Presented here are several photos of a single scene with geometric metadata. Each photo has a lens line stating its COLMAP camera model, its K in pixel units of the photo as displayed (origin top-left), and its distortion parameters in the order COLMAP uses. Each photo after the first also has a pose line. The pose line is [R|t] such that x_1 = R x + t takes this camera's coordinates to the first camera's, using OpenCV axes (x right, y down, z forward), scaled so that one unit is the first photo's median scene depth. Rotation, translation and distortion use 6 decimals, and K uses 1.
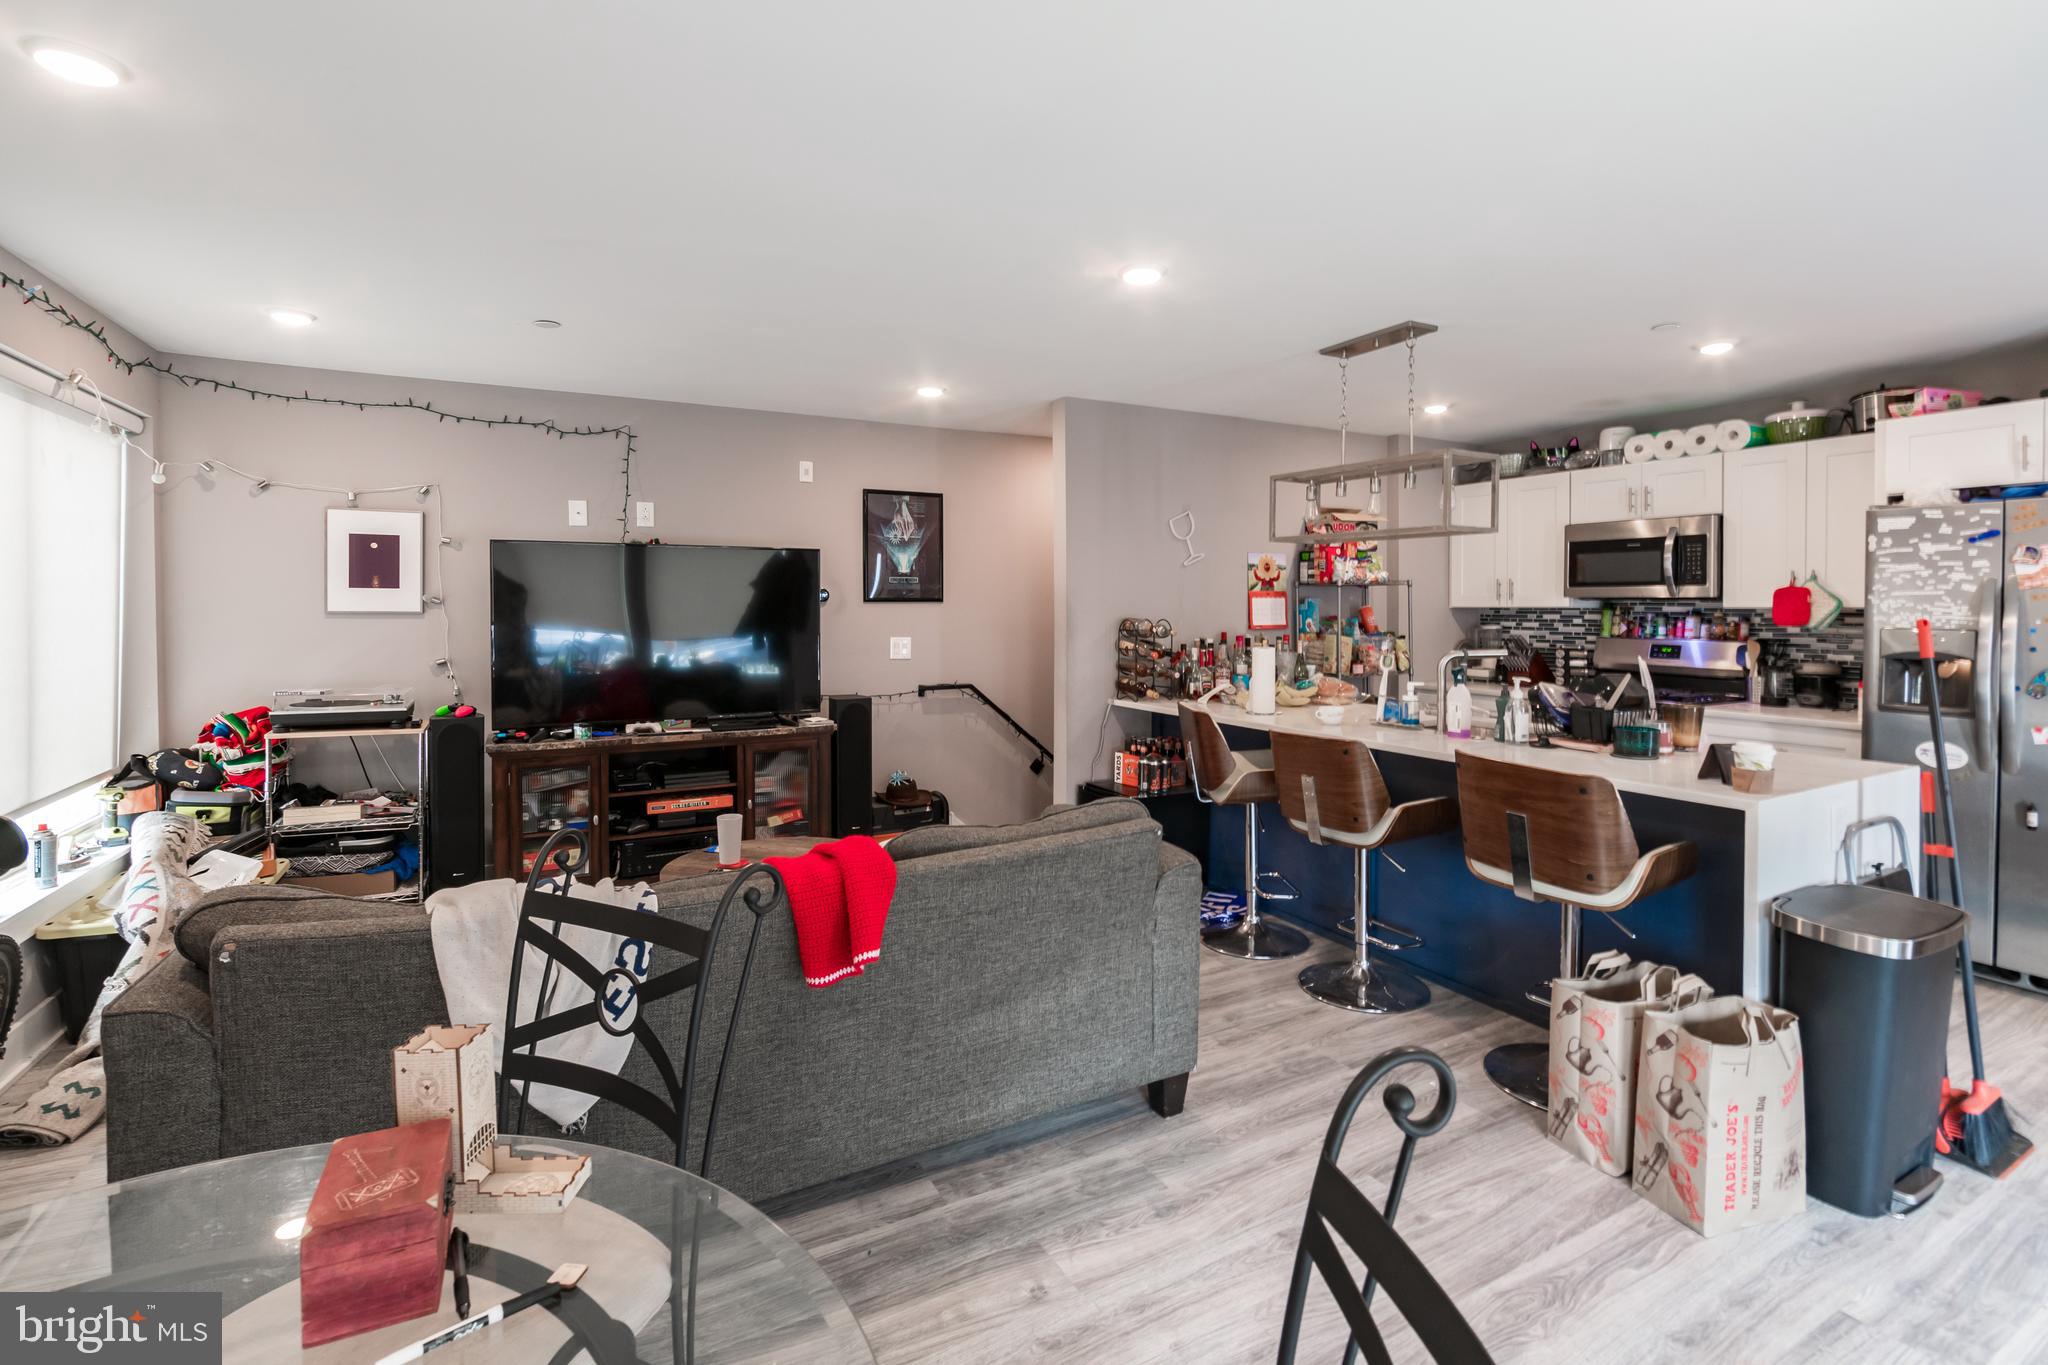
lens RADIAL K [[922.2, 0, 1042.3], [0, 922.2, 612.2], [0, 0, 1]] dist [-0.011044, -0.000007]
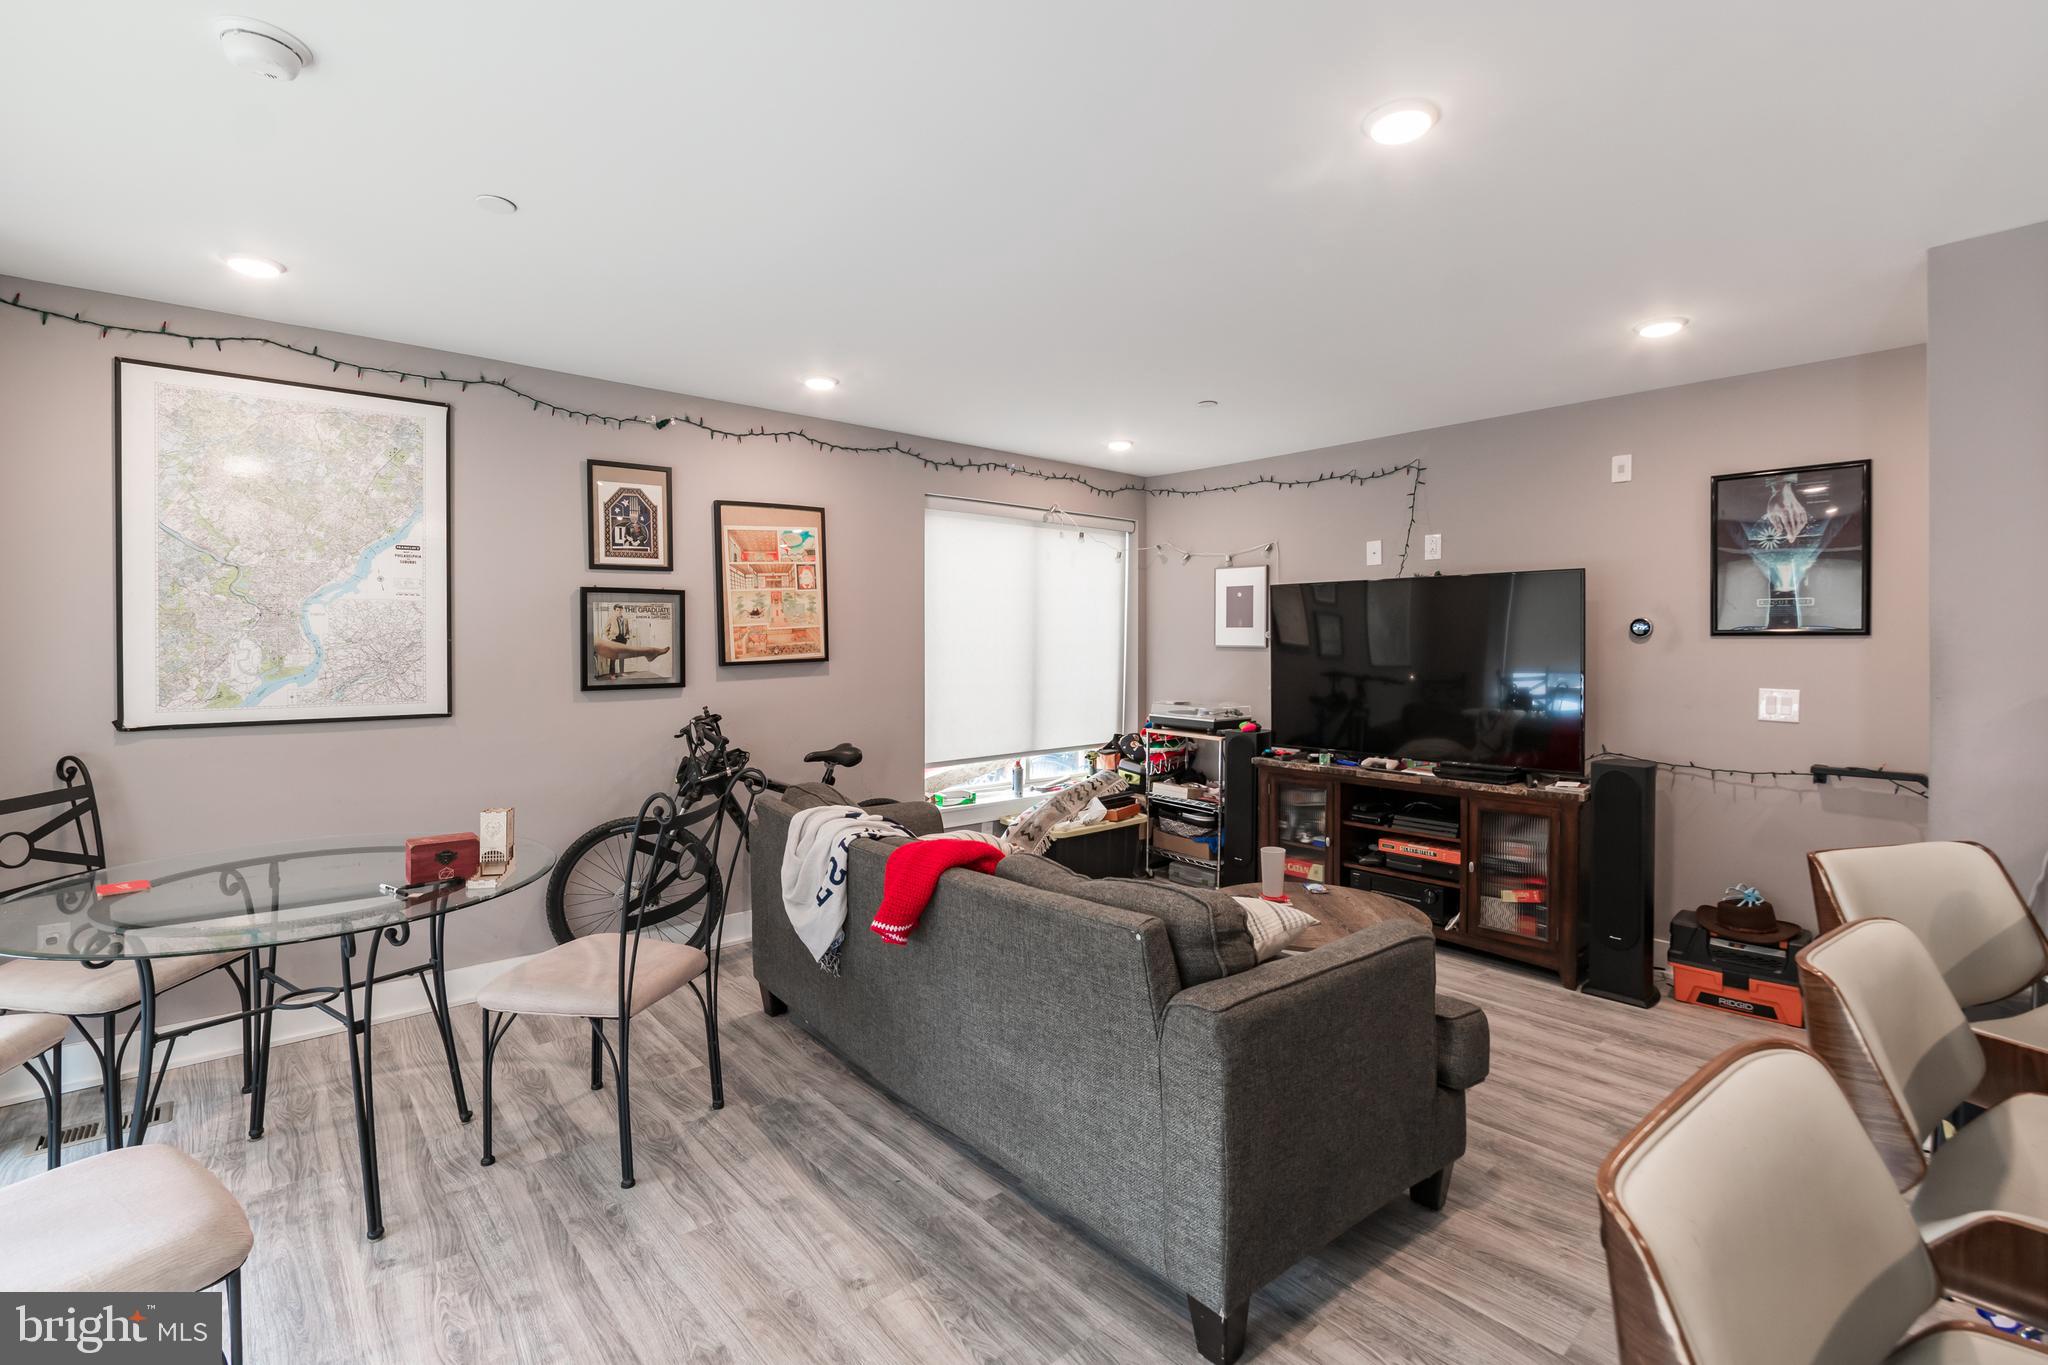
lens RADIAL K [[922.2, 0, 1036.3], [0, 922.2, 654.5], [0, 0, 1]] dist [-0.011044, -0.000007]
pose [[0.226630, 0.011598, -0.973912, 0.507275], [-0.010392, 0.999901, 0.009490, 0.002335], [0.973925, 0.007970, 0.226728, 0.456108]]
